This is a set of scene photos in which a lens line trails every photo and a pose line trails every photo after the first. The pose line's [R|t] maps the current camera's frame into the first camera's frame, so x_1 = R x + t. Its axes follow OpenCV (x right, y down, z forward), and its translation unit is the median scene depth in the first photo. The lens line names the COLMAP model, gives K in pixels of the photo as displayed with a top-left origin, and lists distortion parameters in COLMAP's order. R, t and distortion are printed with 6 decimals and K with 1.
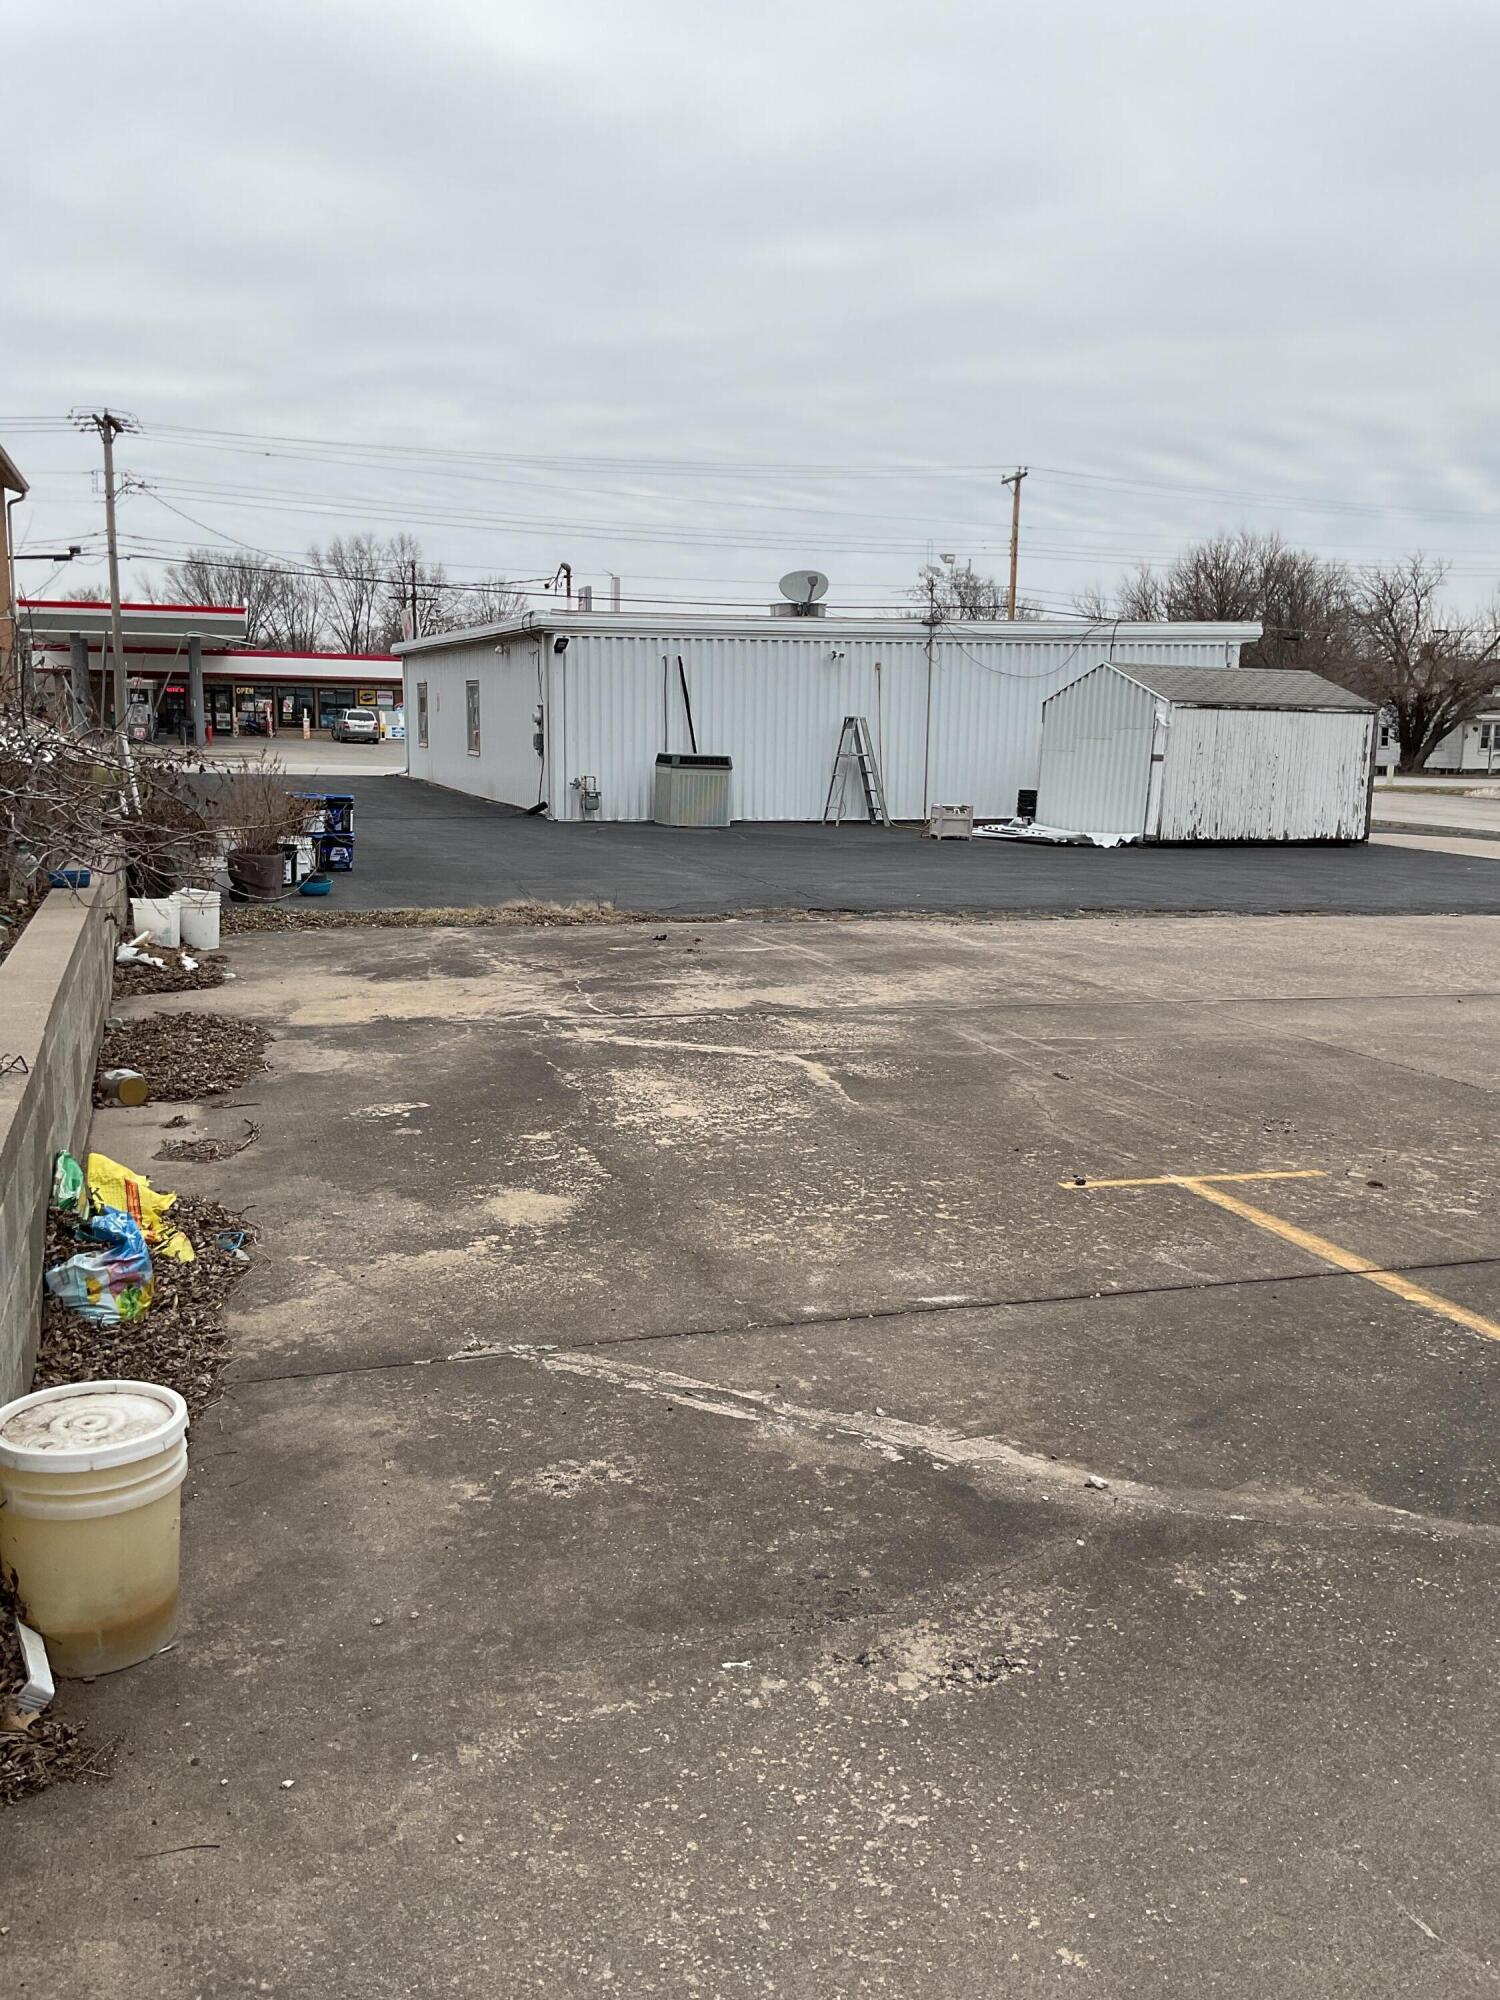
lens RADIAL K [[1640.7, 0, 755.1], [0, 1640.7, 992.4], [0, 0, 1]] dist [0.143019, -0.300146]
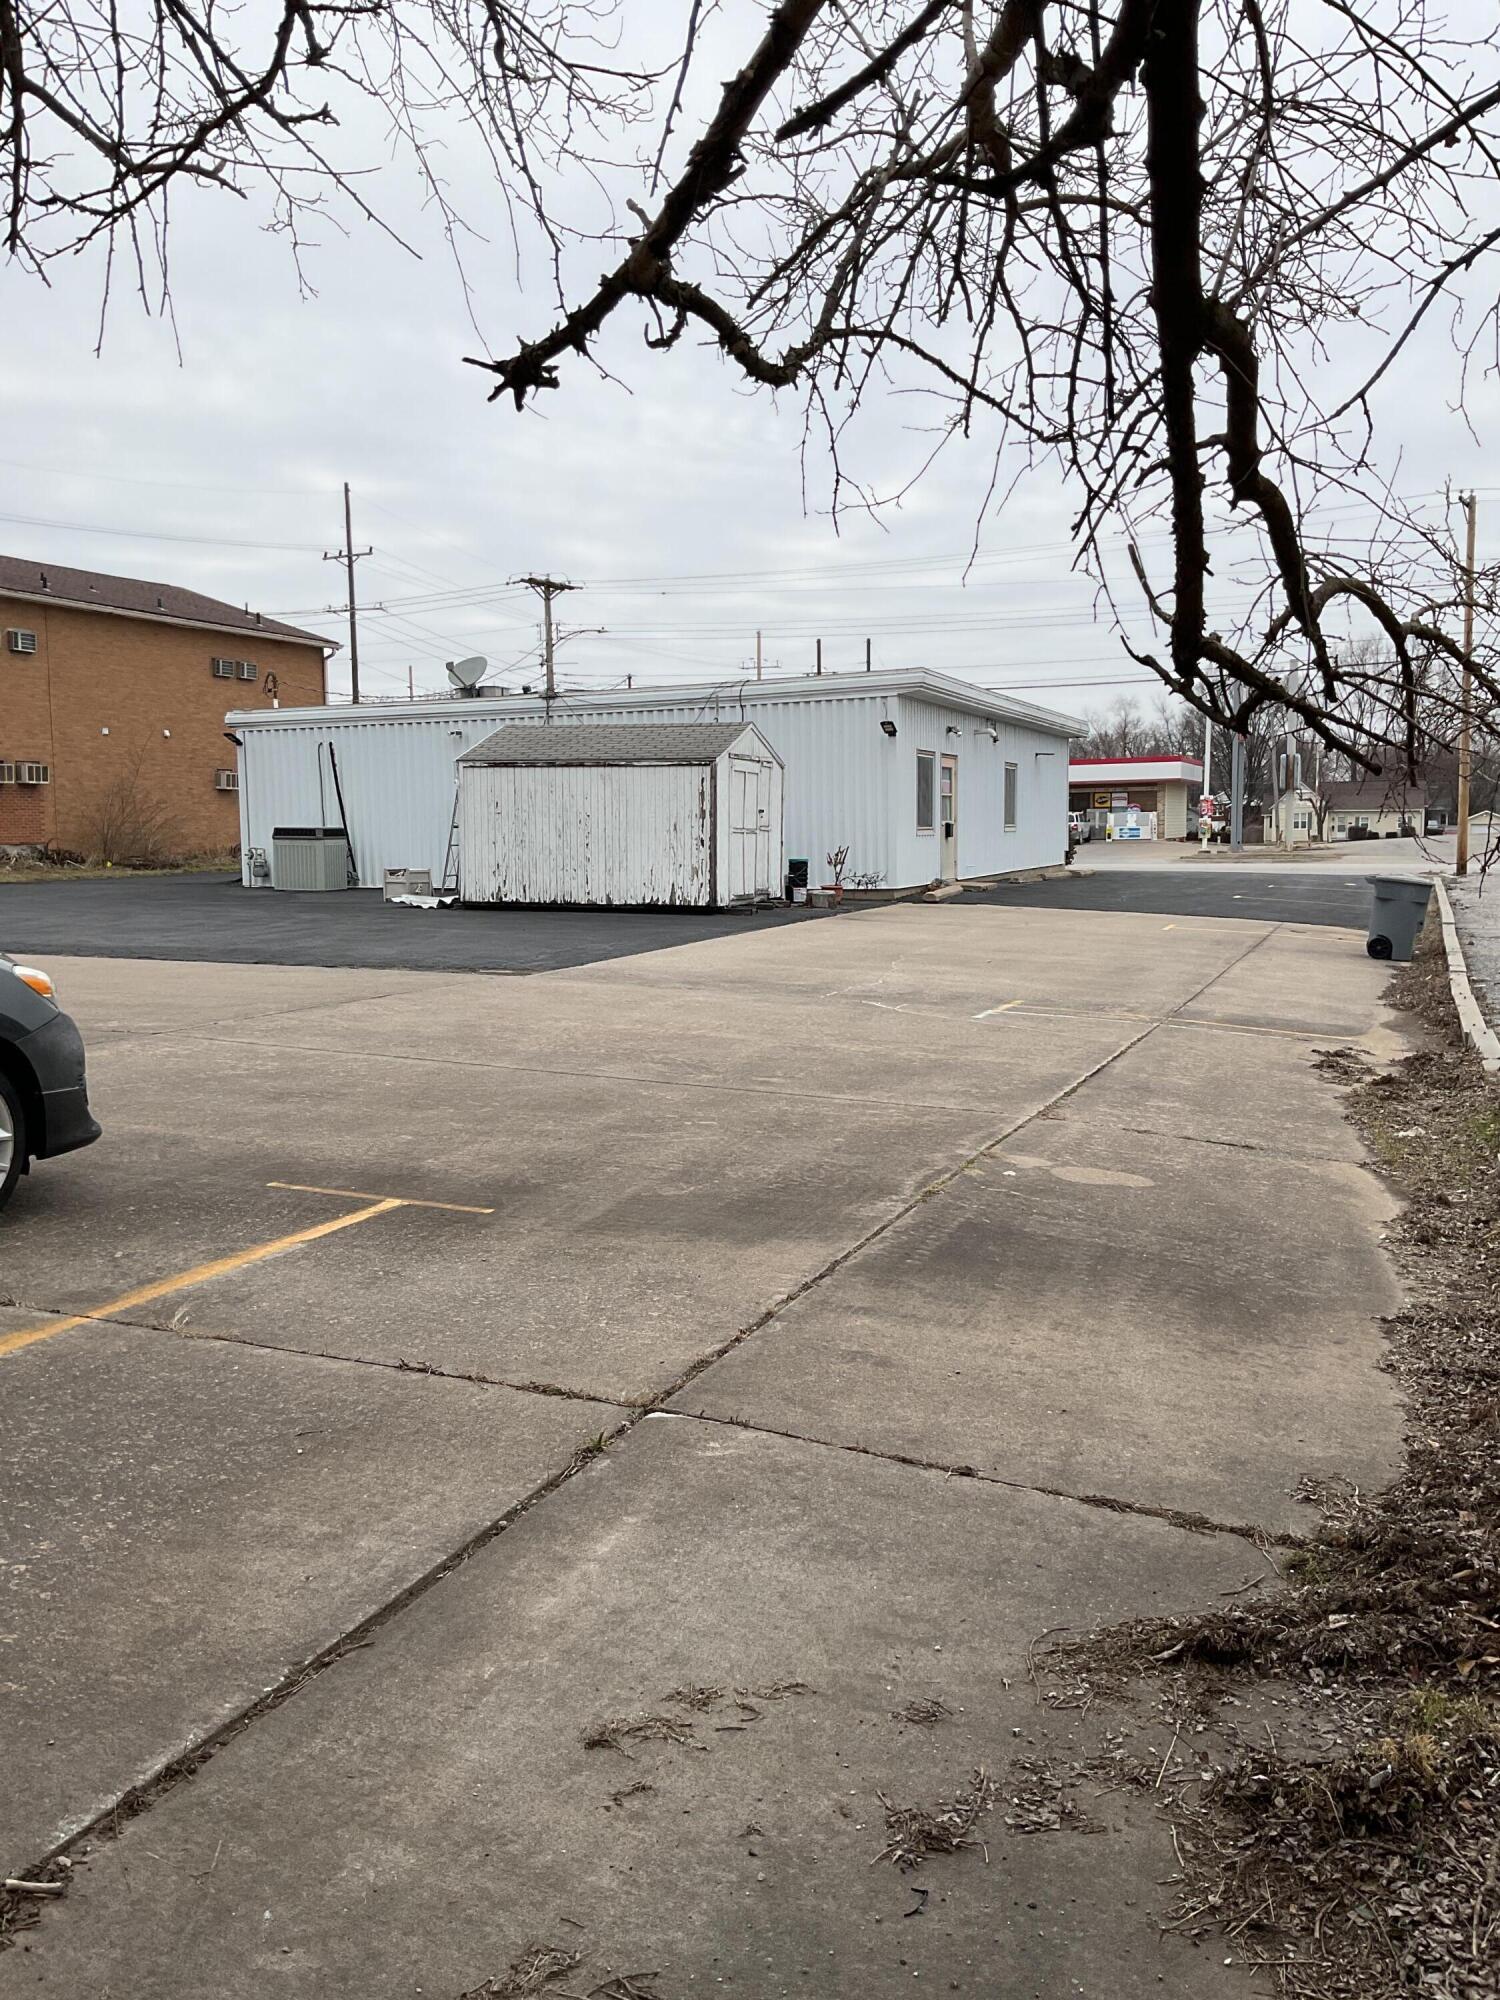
lens RADIAL K [[1640.7, 0, 755.1], [0, 1640.7, 992.4], [0, 0, 1]] dist [0.143019, -0.300146]
pose [[0.758086, 0.038416, -0.651023, 0.918806], [-0.082587, 0.995882, -0.037403, -0.014505], [0.646905, 0.082121, 0.758136, 0.339792]]
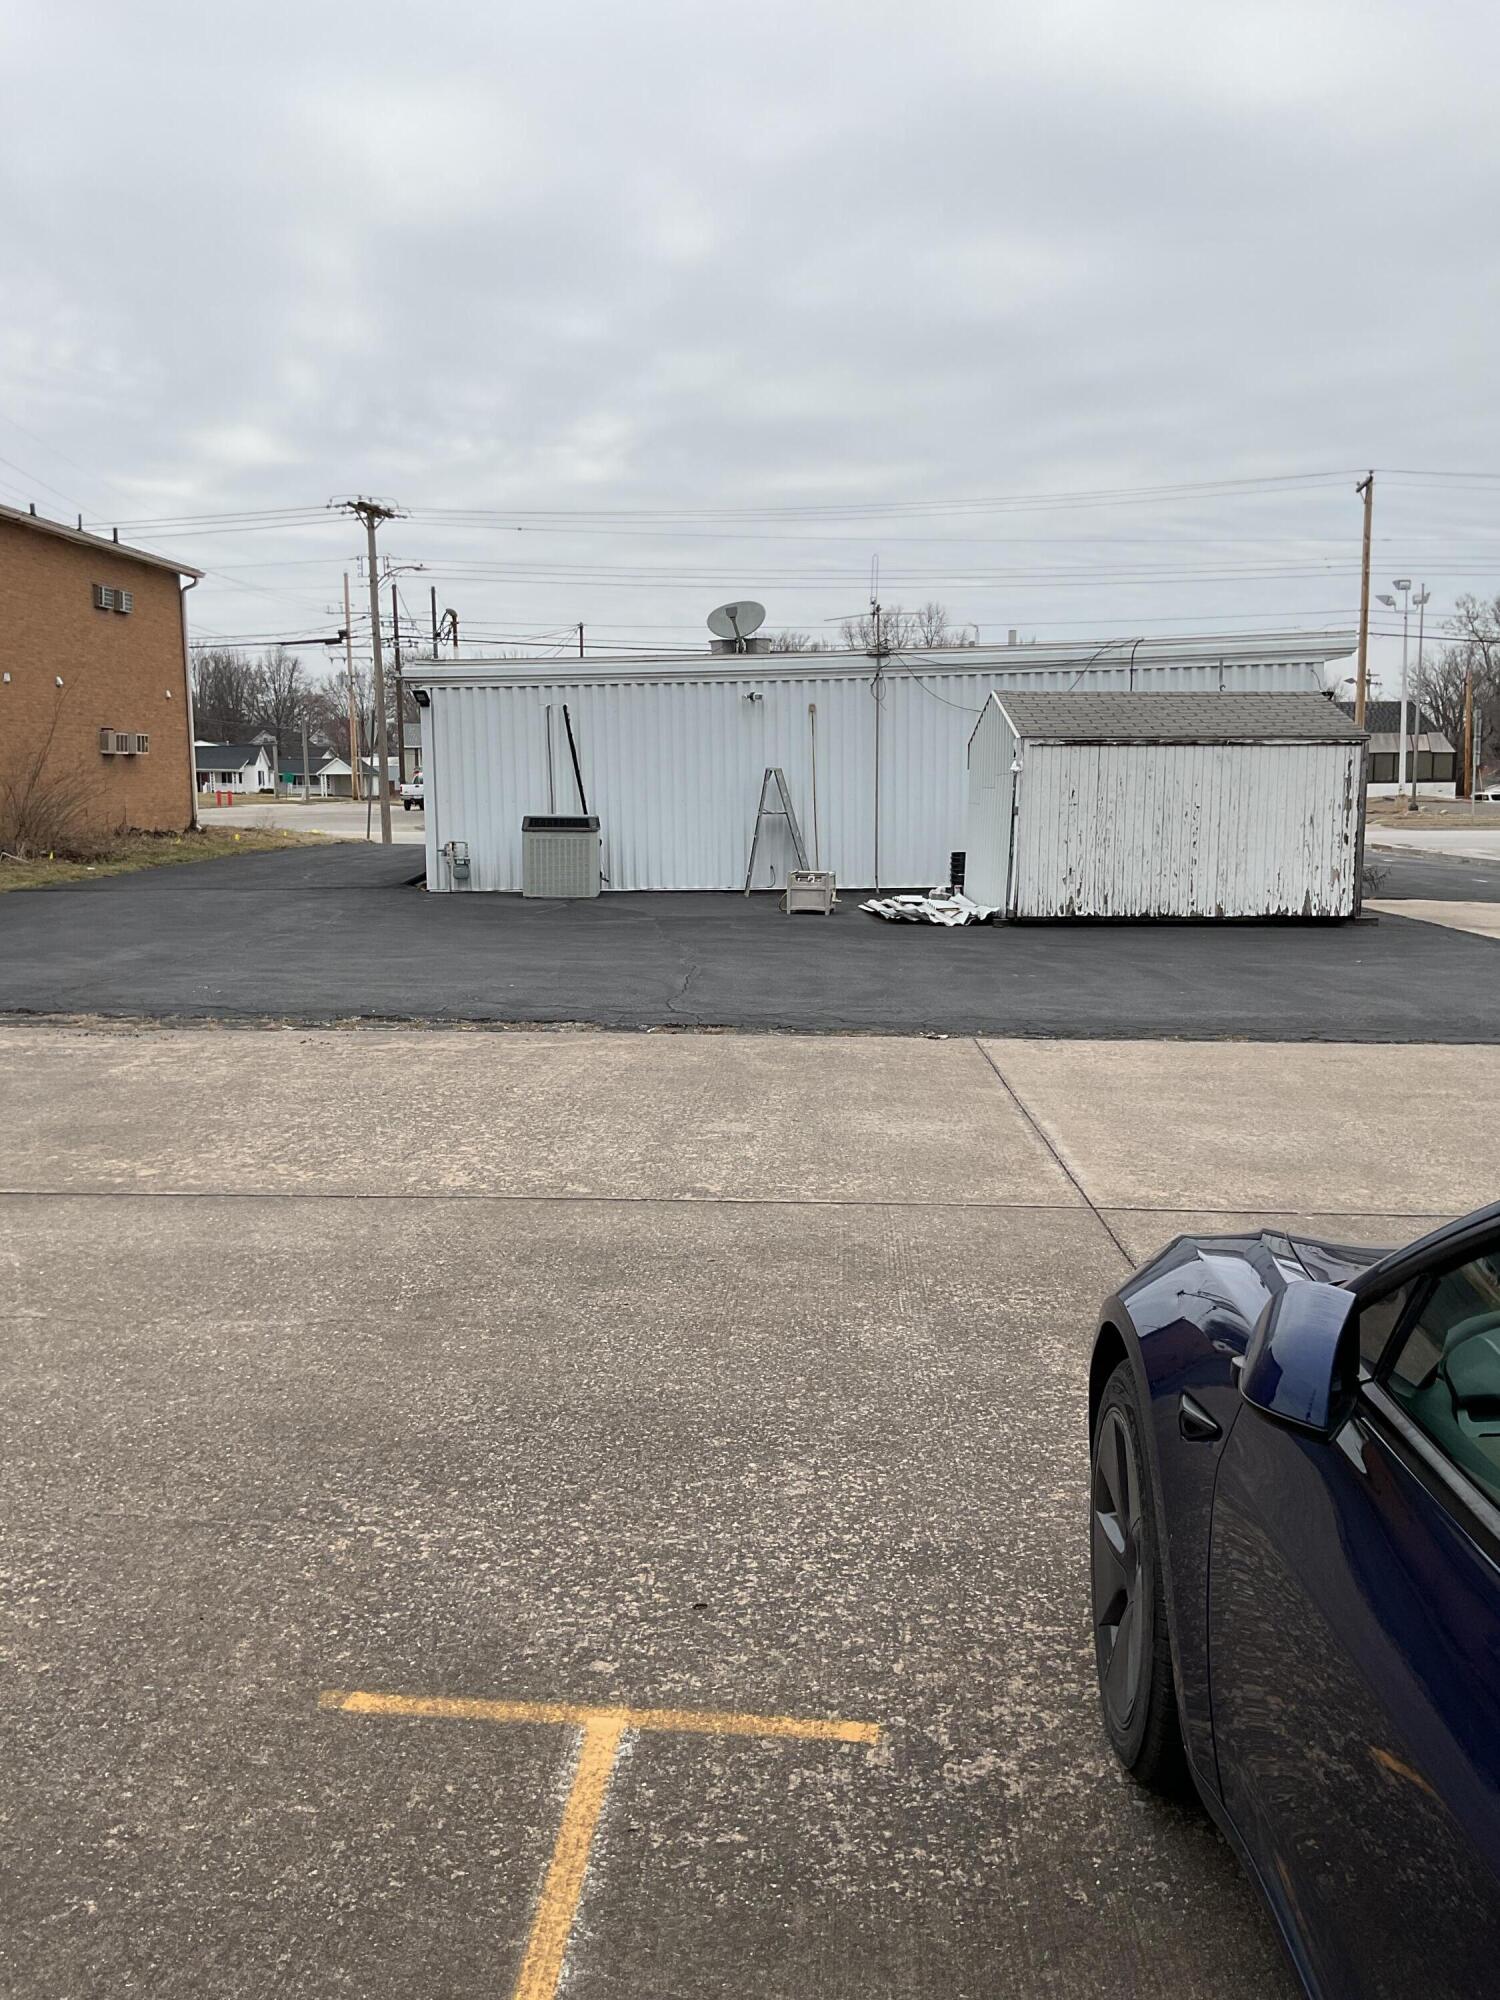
lens RADIAL K [[1640.7, 0, 755.1], [0, 1640.7, 992.4], [0, 0, 1]] dist [0.143019, -0.300146]
pose [[0.934108, 0.019977, -0.356432, 0.366277], [-0.033640, 0.998916, -0.032175, -0.025231], [0.355403, 0.042046, 0.933767, 0.217459]]
